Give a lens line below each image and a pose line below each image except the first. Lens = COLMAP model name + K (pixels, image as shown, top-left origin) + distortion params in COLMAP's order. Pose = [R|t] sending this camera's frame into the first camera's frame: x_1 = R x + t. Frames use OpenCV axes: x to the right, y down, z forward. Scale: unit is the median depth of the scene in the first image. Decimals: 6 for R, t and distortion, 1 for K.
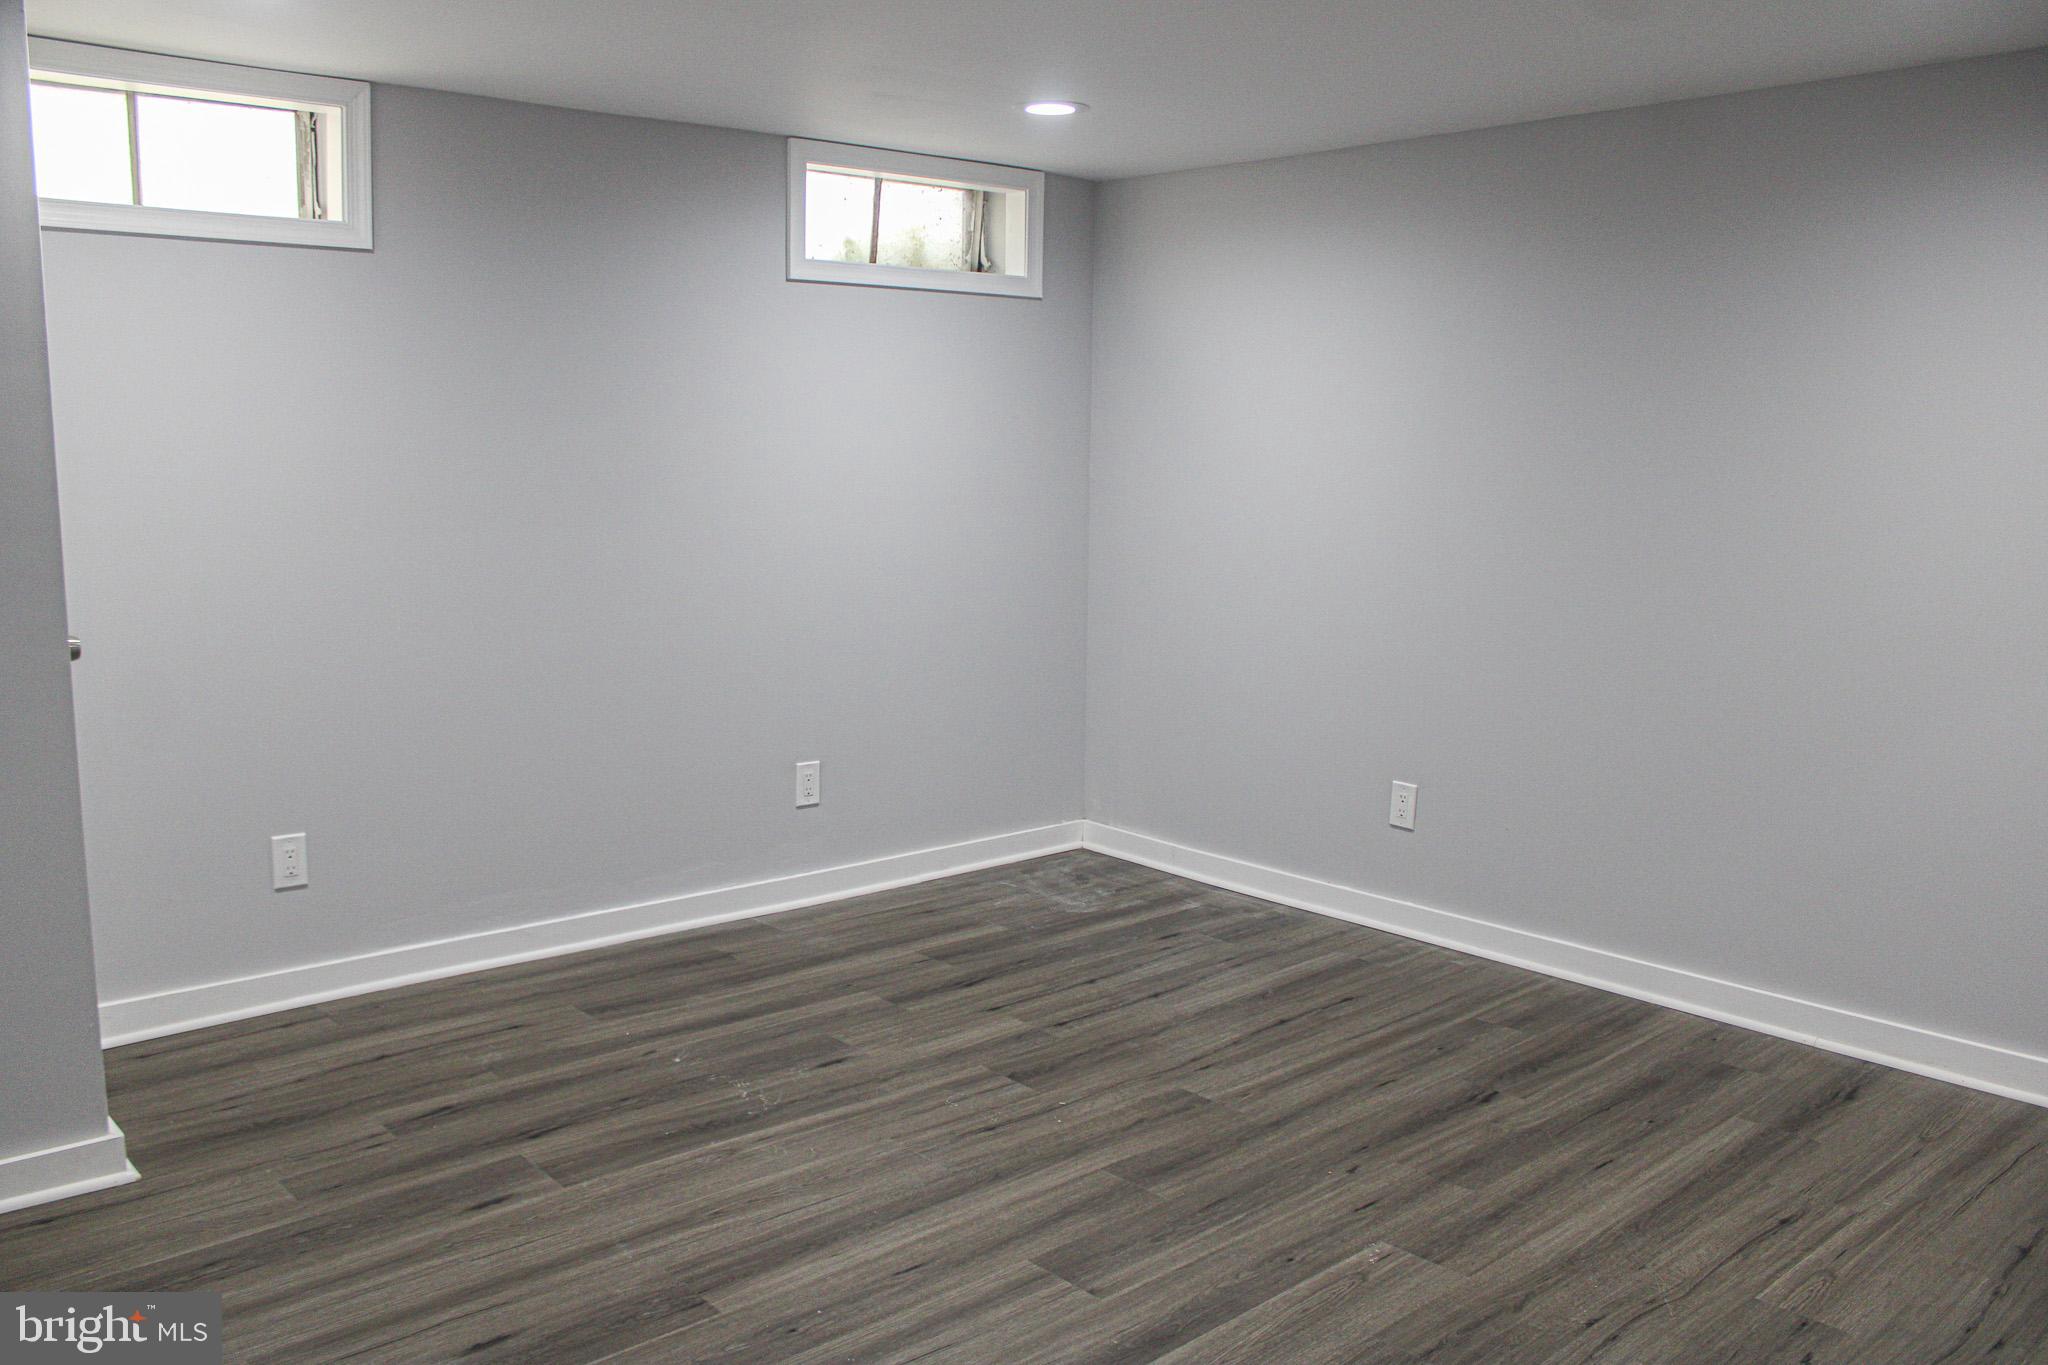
lens RADIAL K [[1696.5, 0, 1028.5], [0, 1696.5, 624.3], [0, 0, 1]] dist [-0.147030, 0.120674]
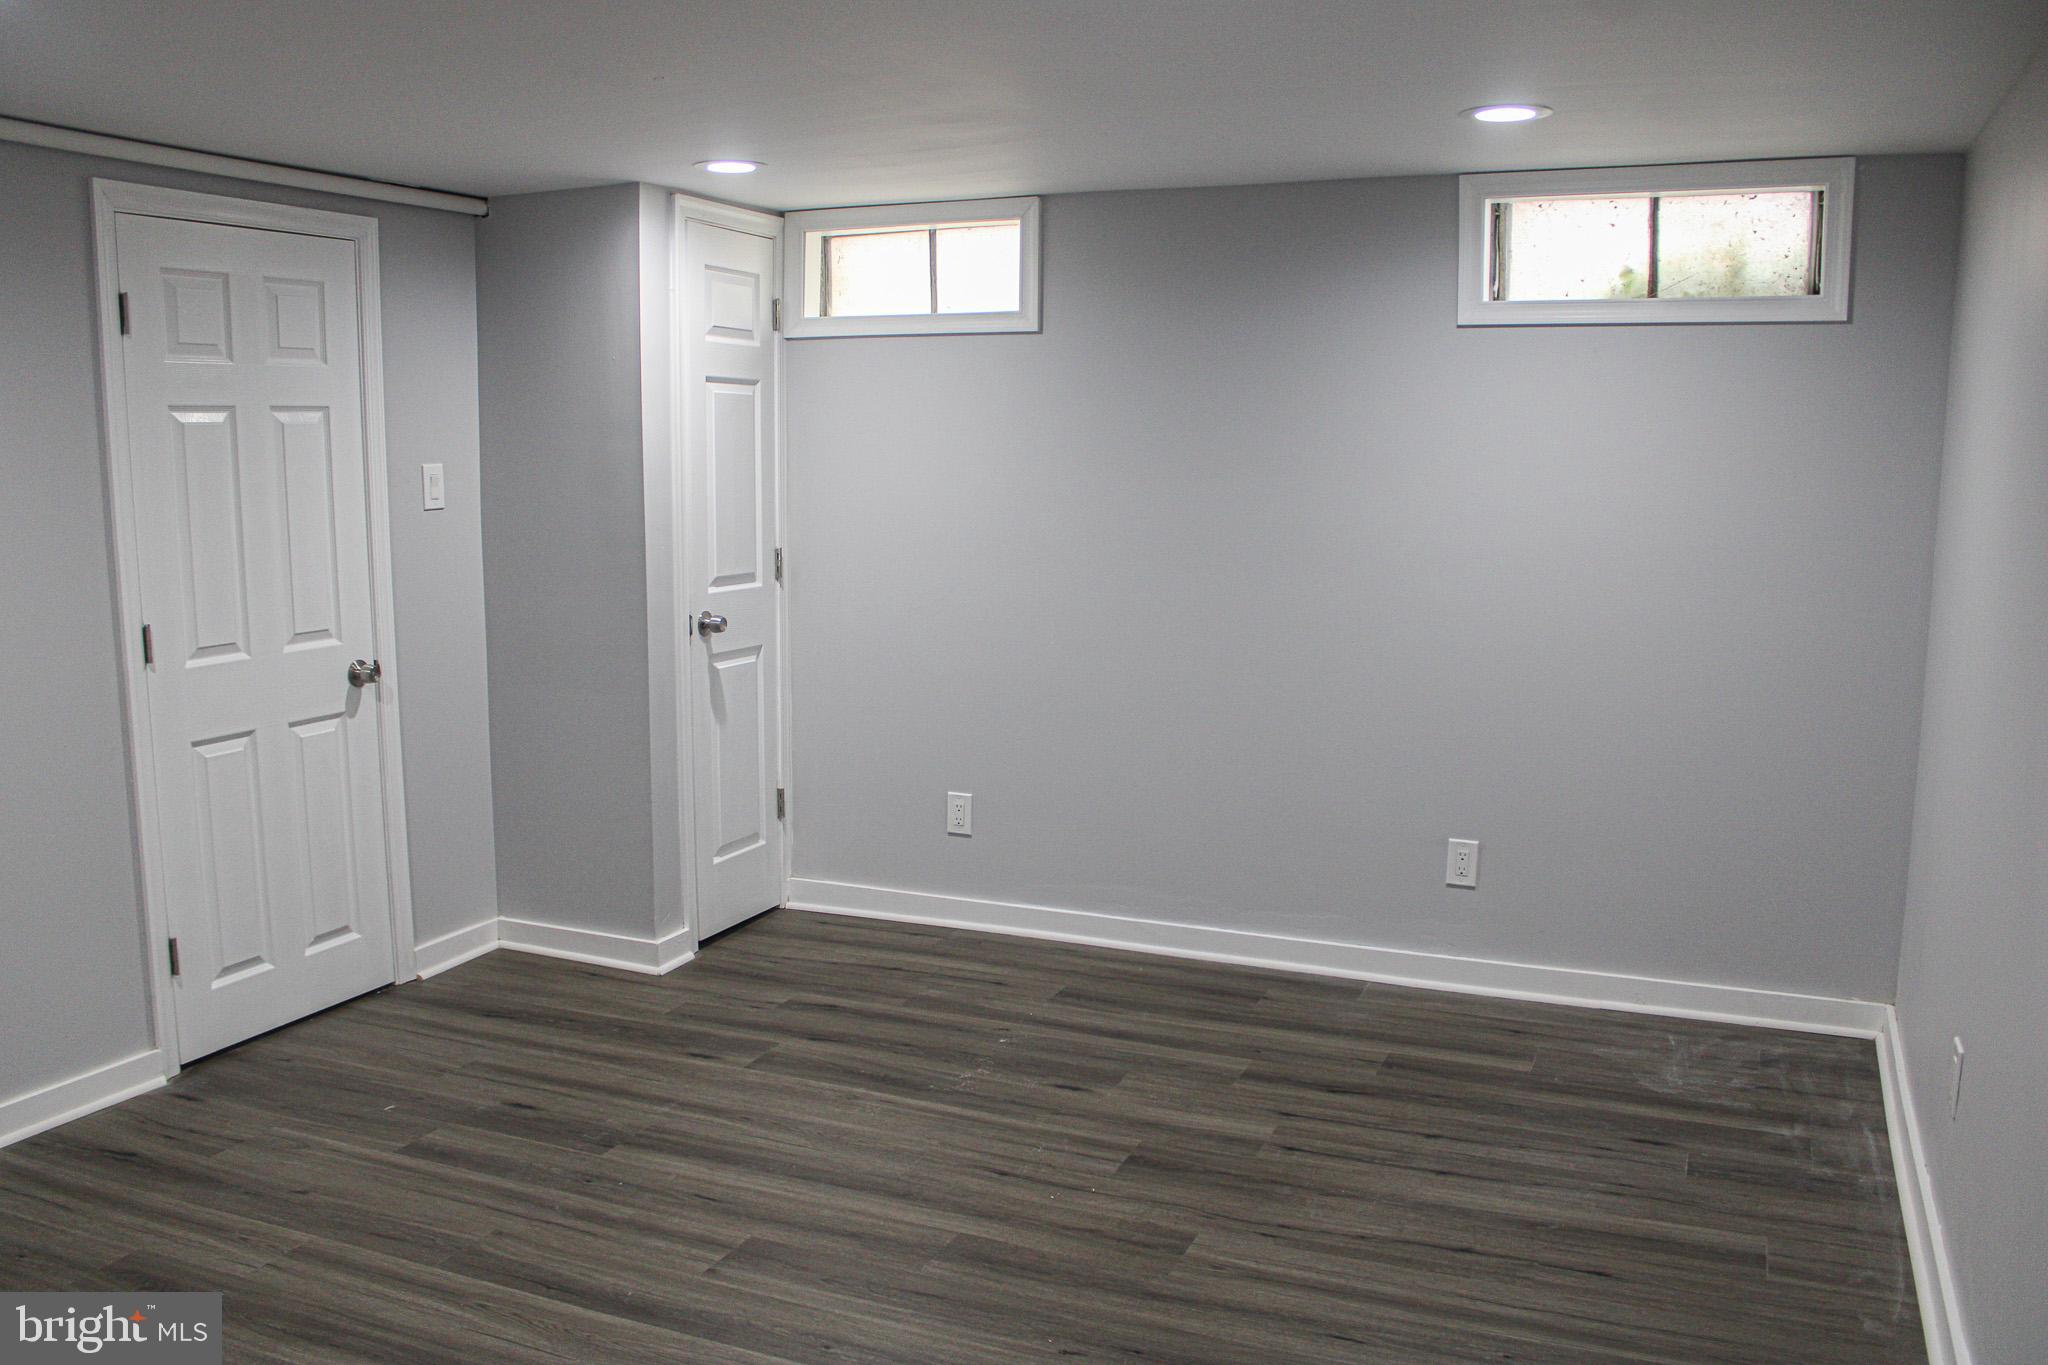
lens RADIAL K [[1696.5, 0, 1015.1], [0, 1696.5, 691.5], [0, 0, 1]] dist [-0.147030, 0.120674]
pose [[0.415130, 0.124023, -0.901269, 0.747323], [-0.098709, 0.990956, 0.090898, -0.076591], [0.904391, 0.051229, 0.423618, 0.468119]]
